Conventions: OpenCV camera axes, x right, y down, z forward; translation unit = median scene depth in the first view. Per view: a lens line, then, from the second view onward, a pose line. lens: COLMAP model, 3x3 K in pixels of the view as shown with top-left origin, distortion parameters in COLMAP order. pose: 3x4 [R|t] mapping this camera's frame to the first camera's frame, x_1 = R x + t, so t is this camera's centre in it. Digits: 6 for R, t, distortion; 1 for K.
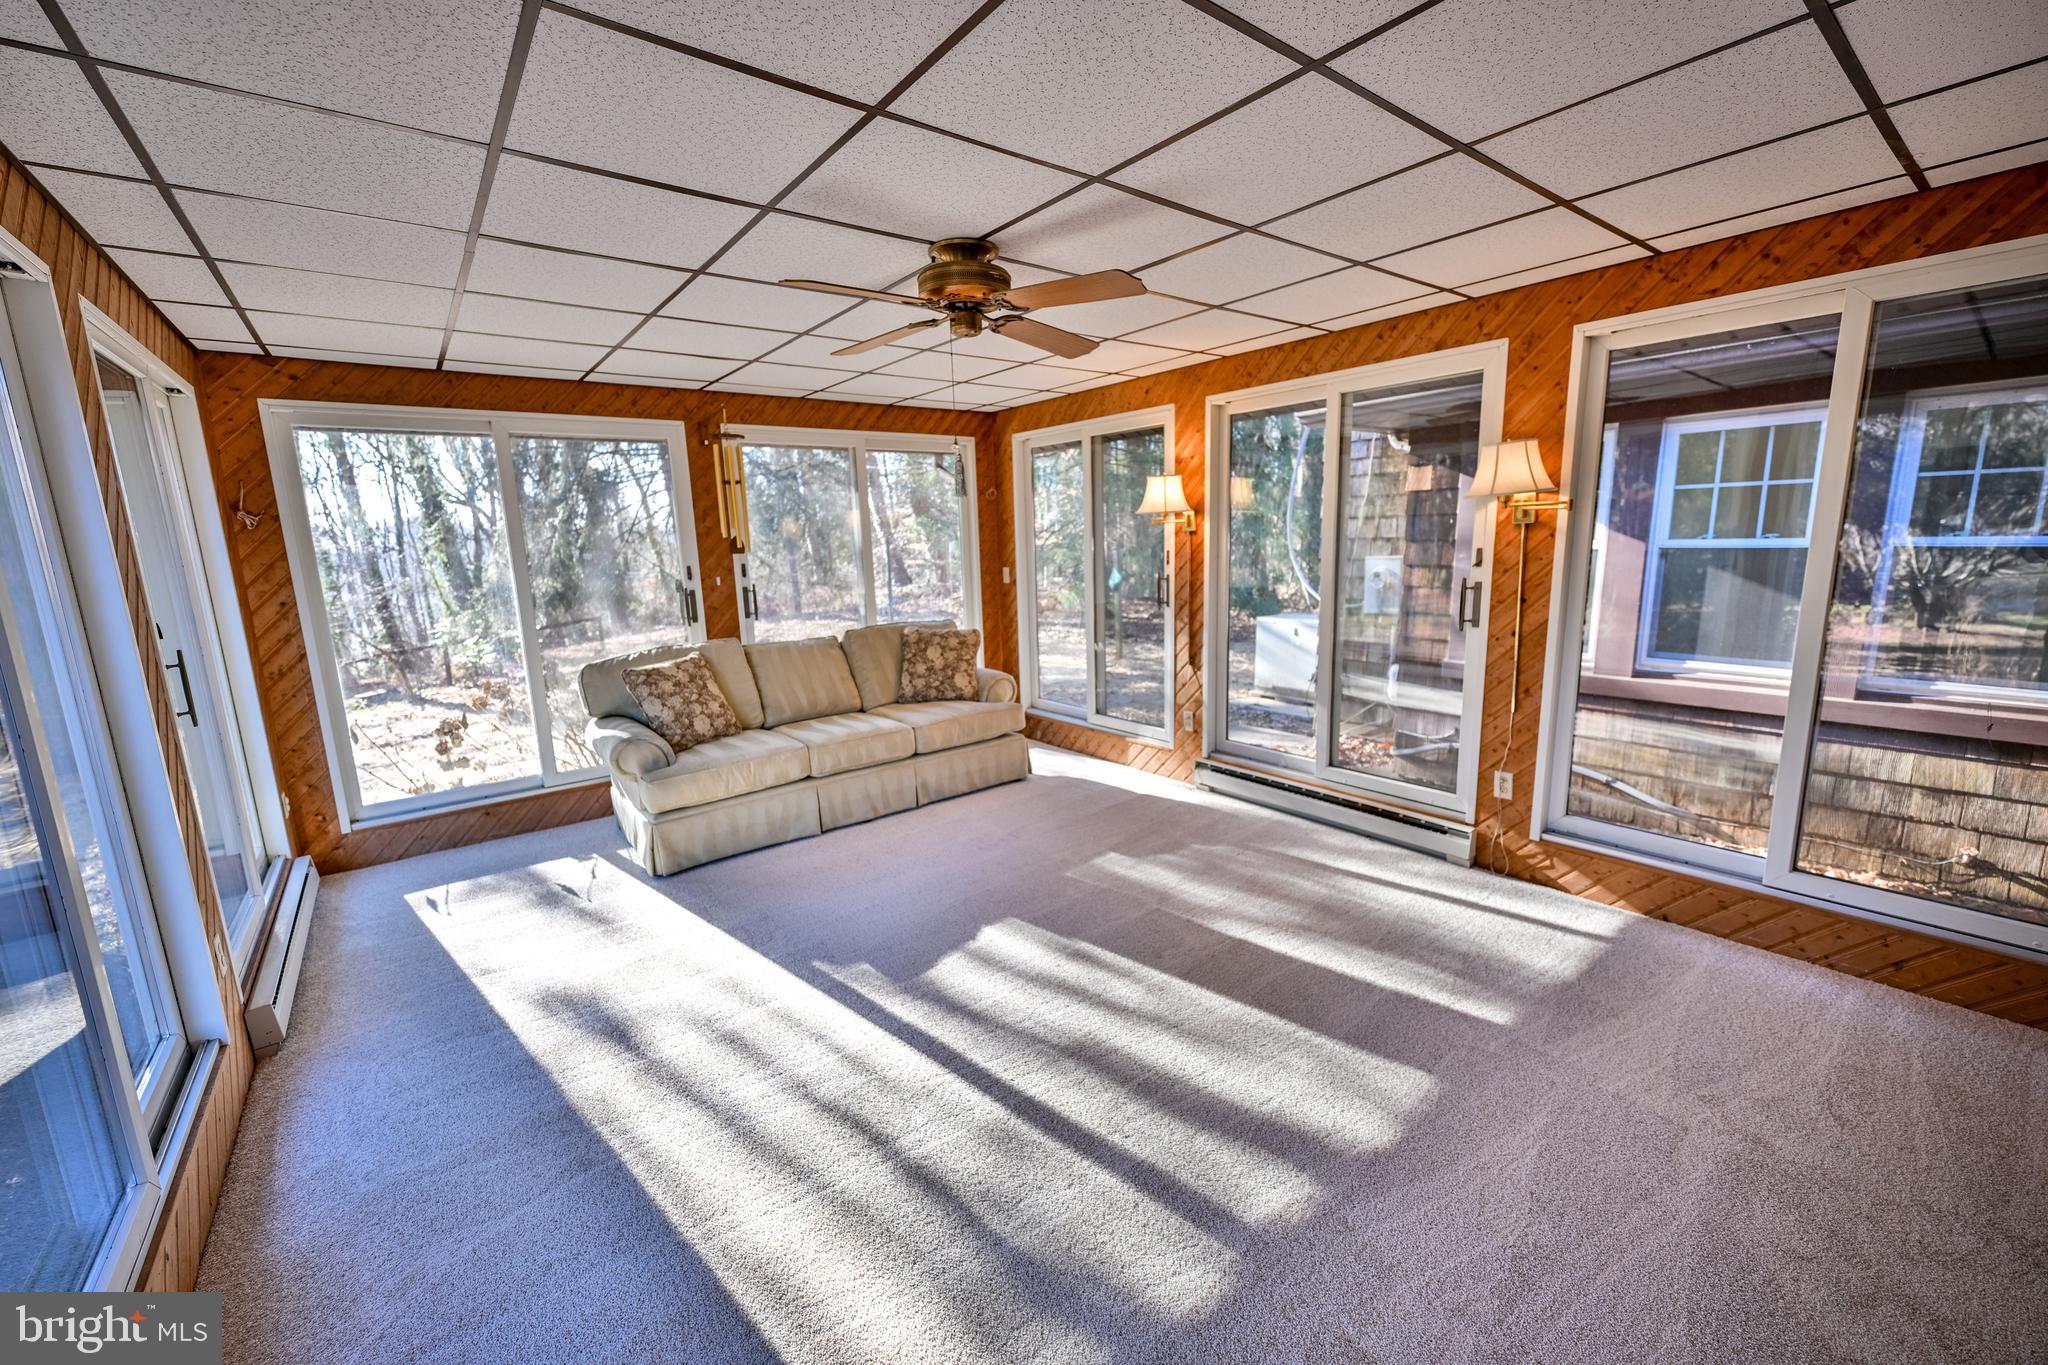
lens RADIAL K [[807.4, 0, 1020.6], [0, 807.4, 680.9], [0, 0, 1]] dist [0.001772, 0.000239]
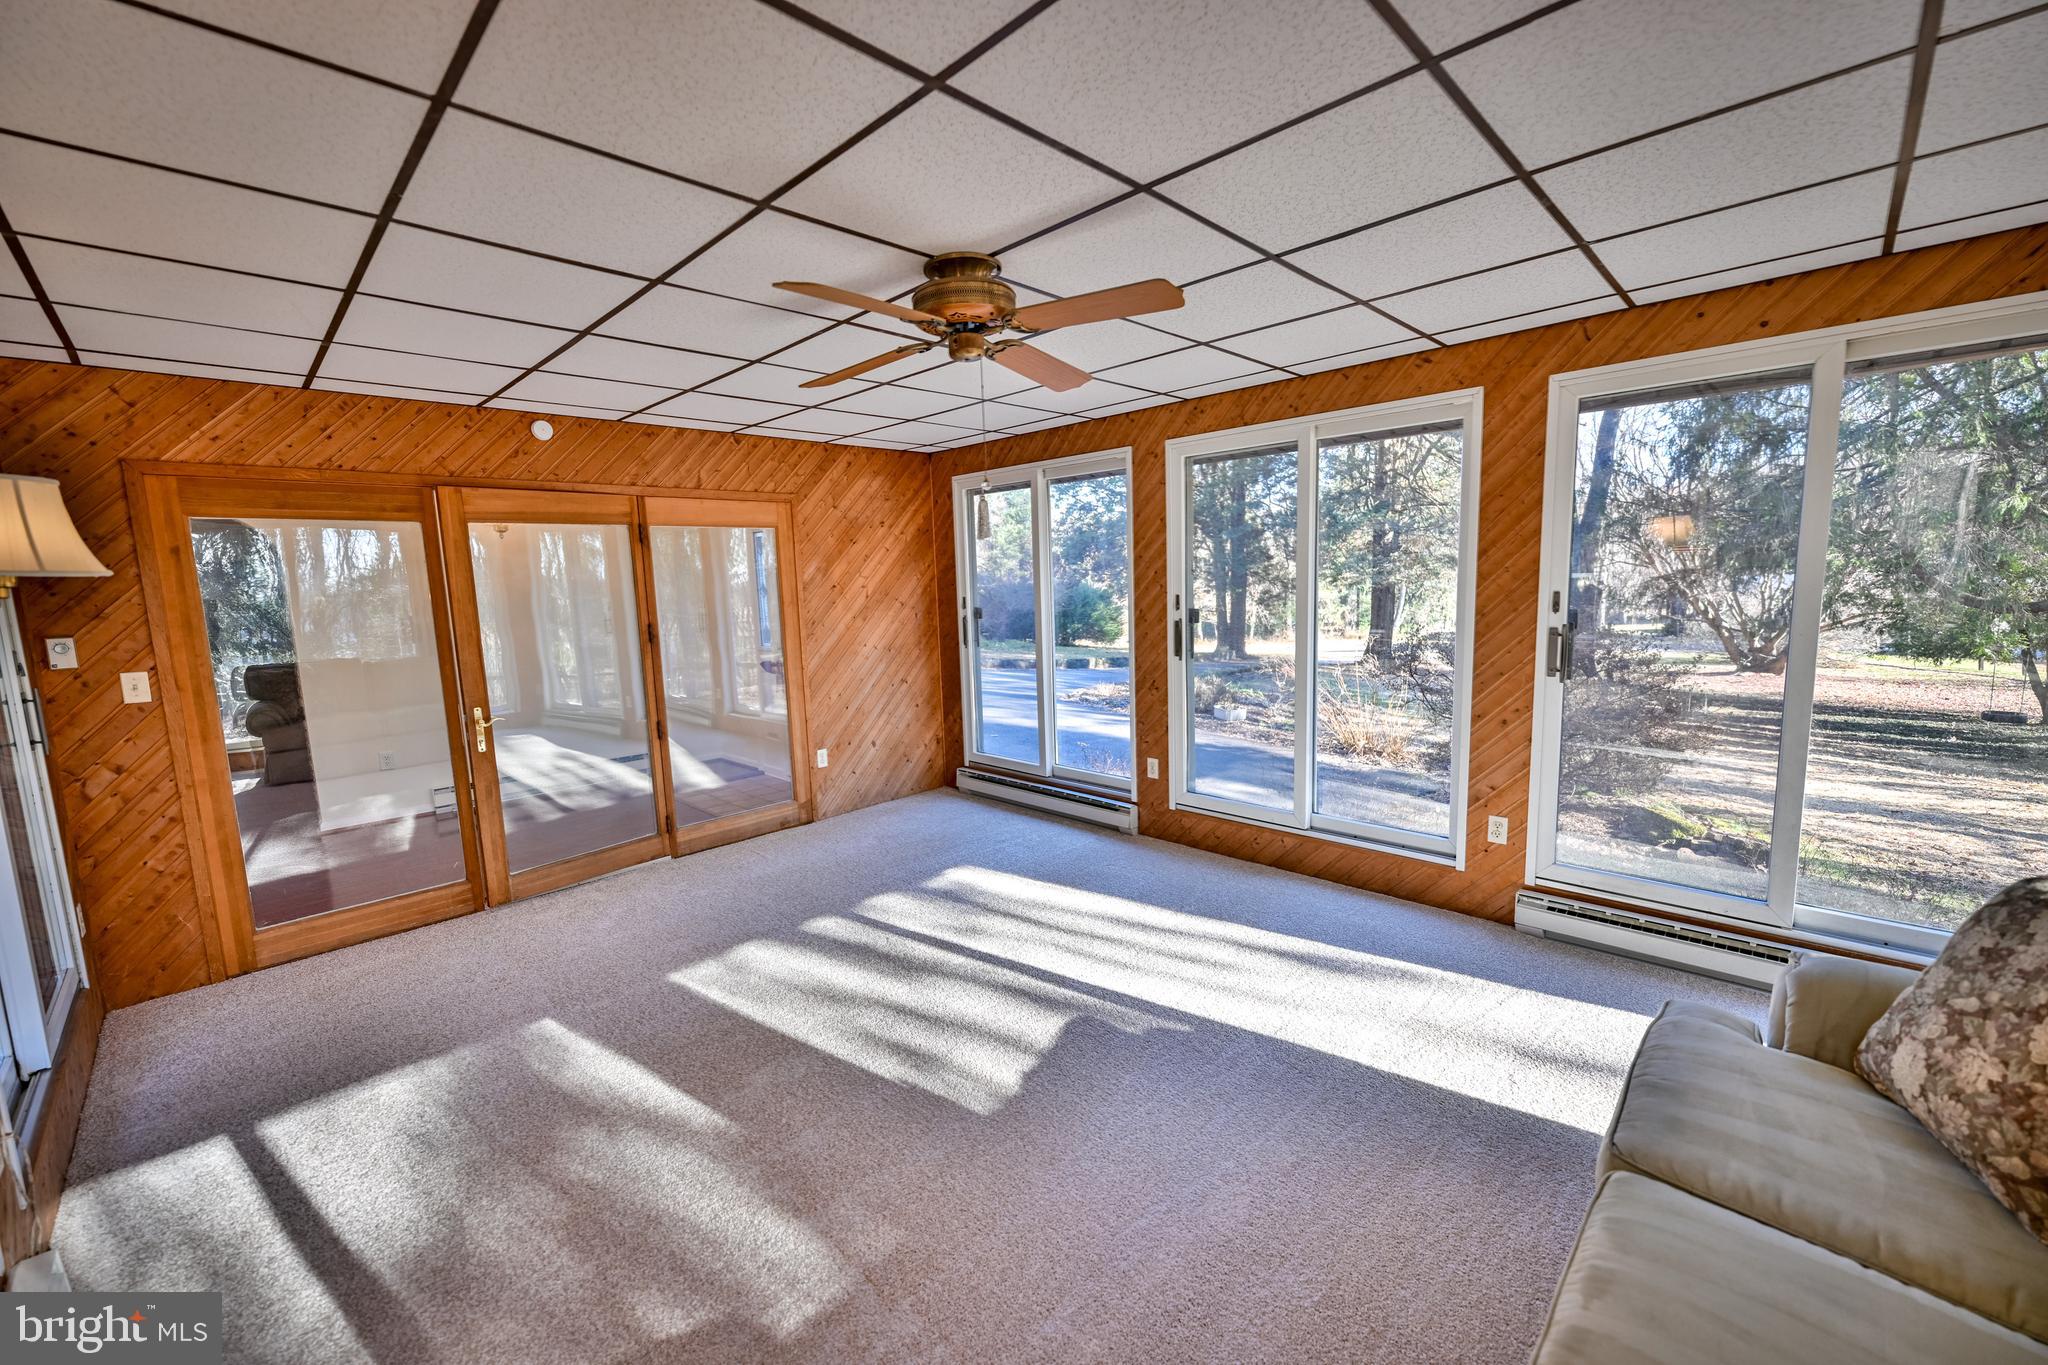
lens RADIAL K [[807.7, 0, 1012.7], [0, 807.7, 682.8], [0, 0, 1]] dist [0.003942, 0.000160]
pose [[-0.989173, 0.085085, -0.119572, 0.012081], [0.044092, 0.949439, 0.310840, -0.237227], [0.139974, 0.302202, -0.942911, 1.278228]]
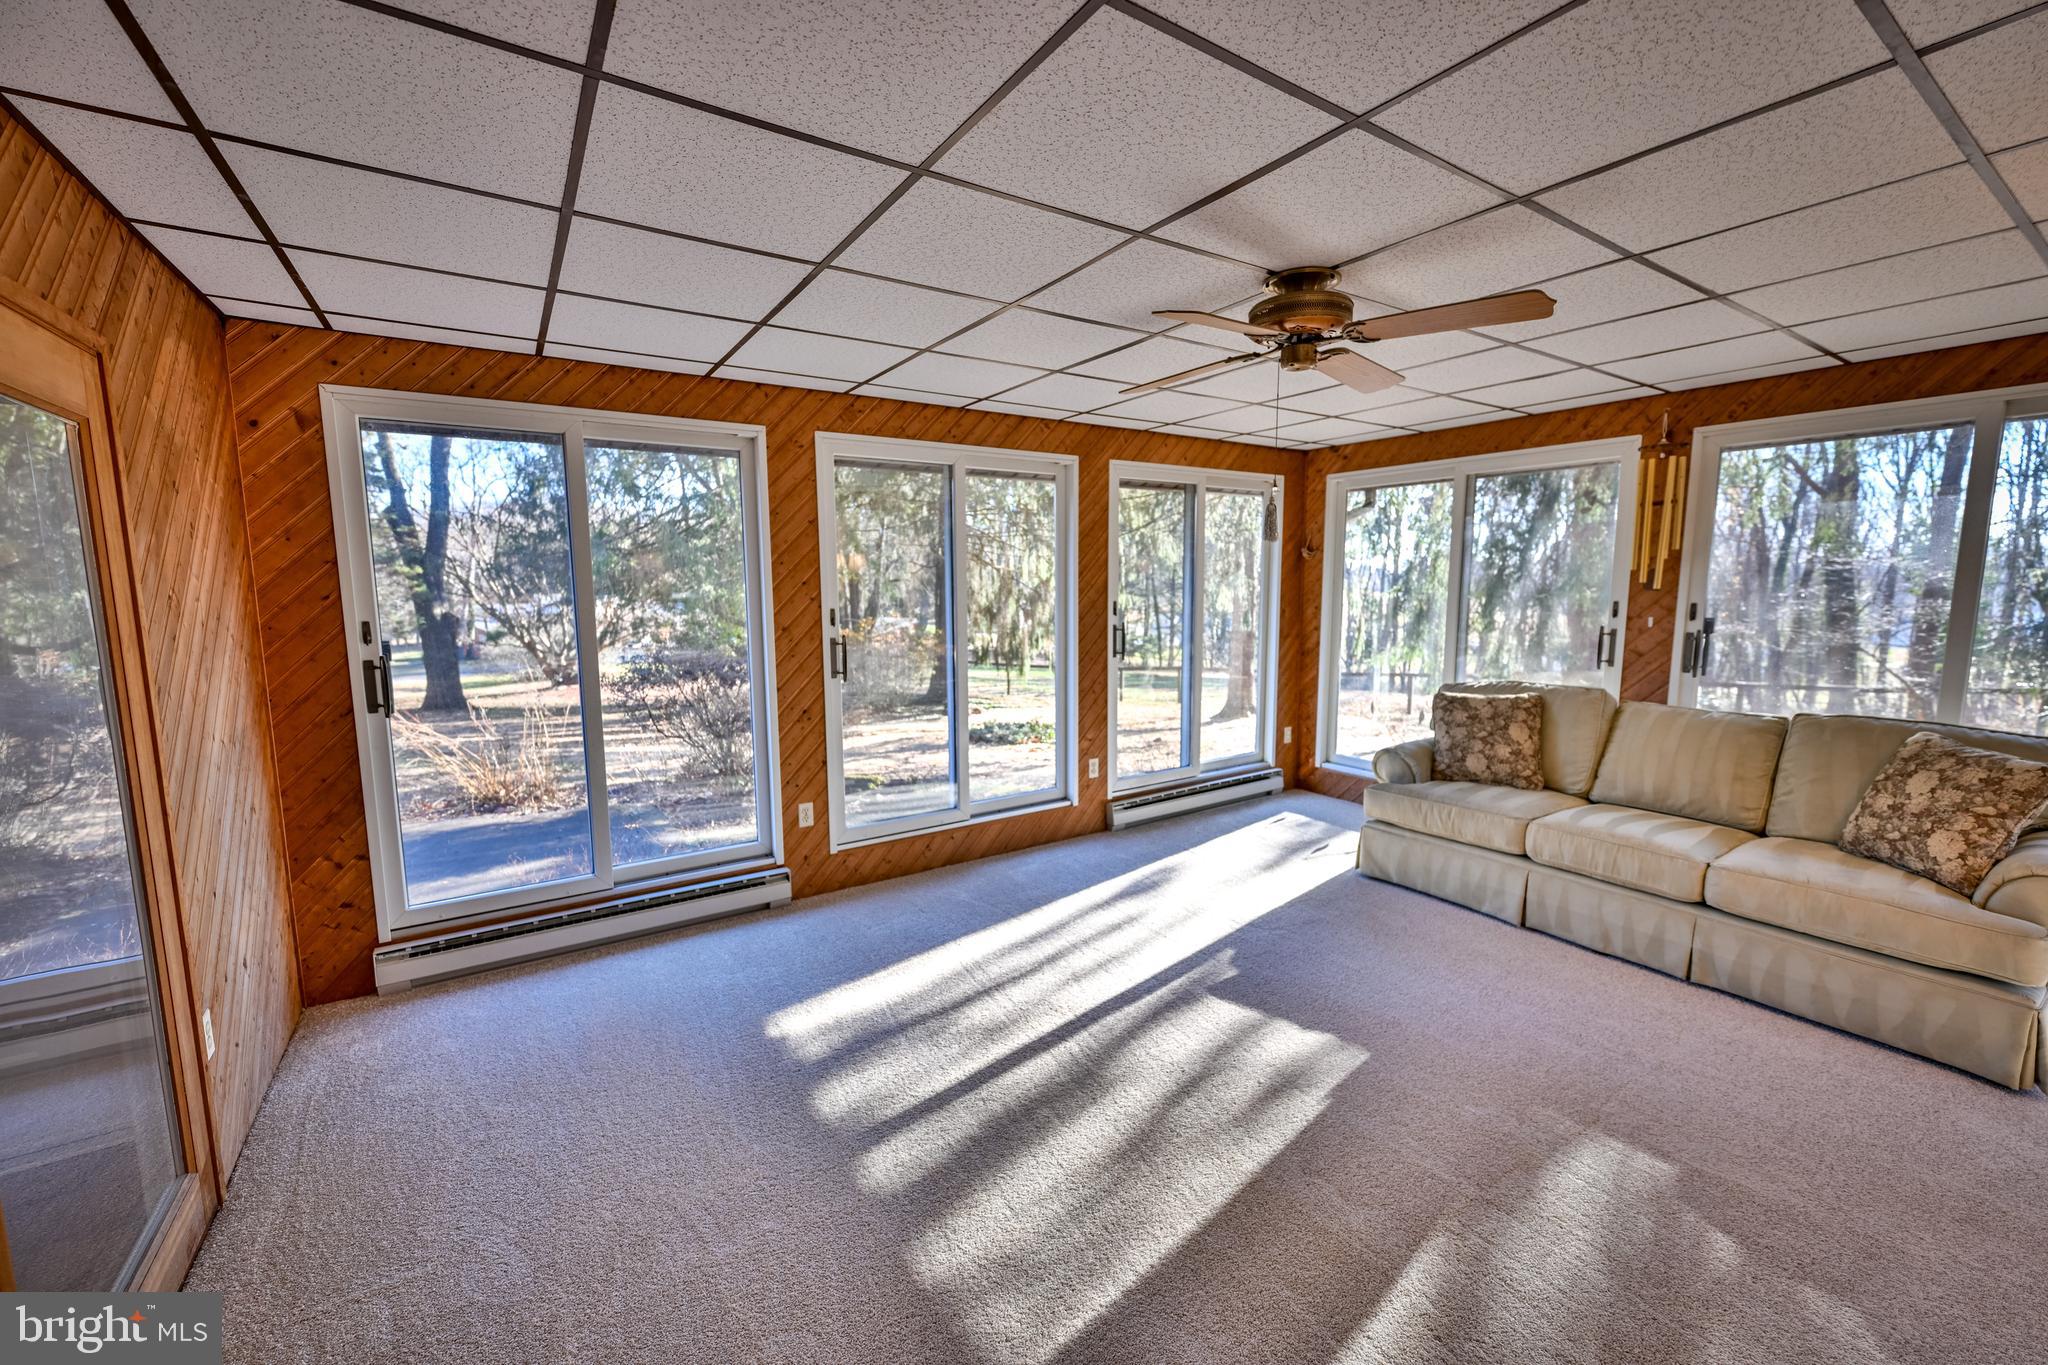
lens RADIAL K [[806.9, 0, 1024.8], [0, 806.9, 678.7], [0, 0, 1]] dist [-0.001307, 0.000099]
pose [[-0.077234, 0.156356, -0.984676, 0.607266], [-0.170123, 0.971076, 0.167540, -0.118732], [0.982392, 0.180456, -0.048401, 0.520749]]
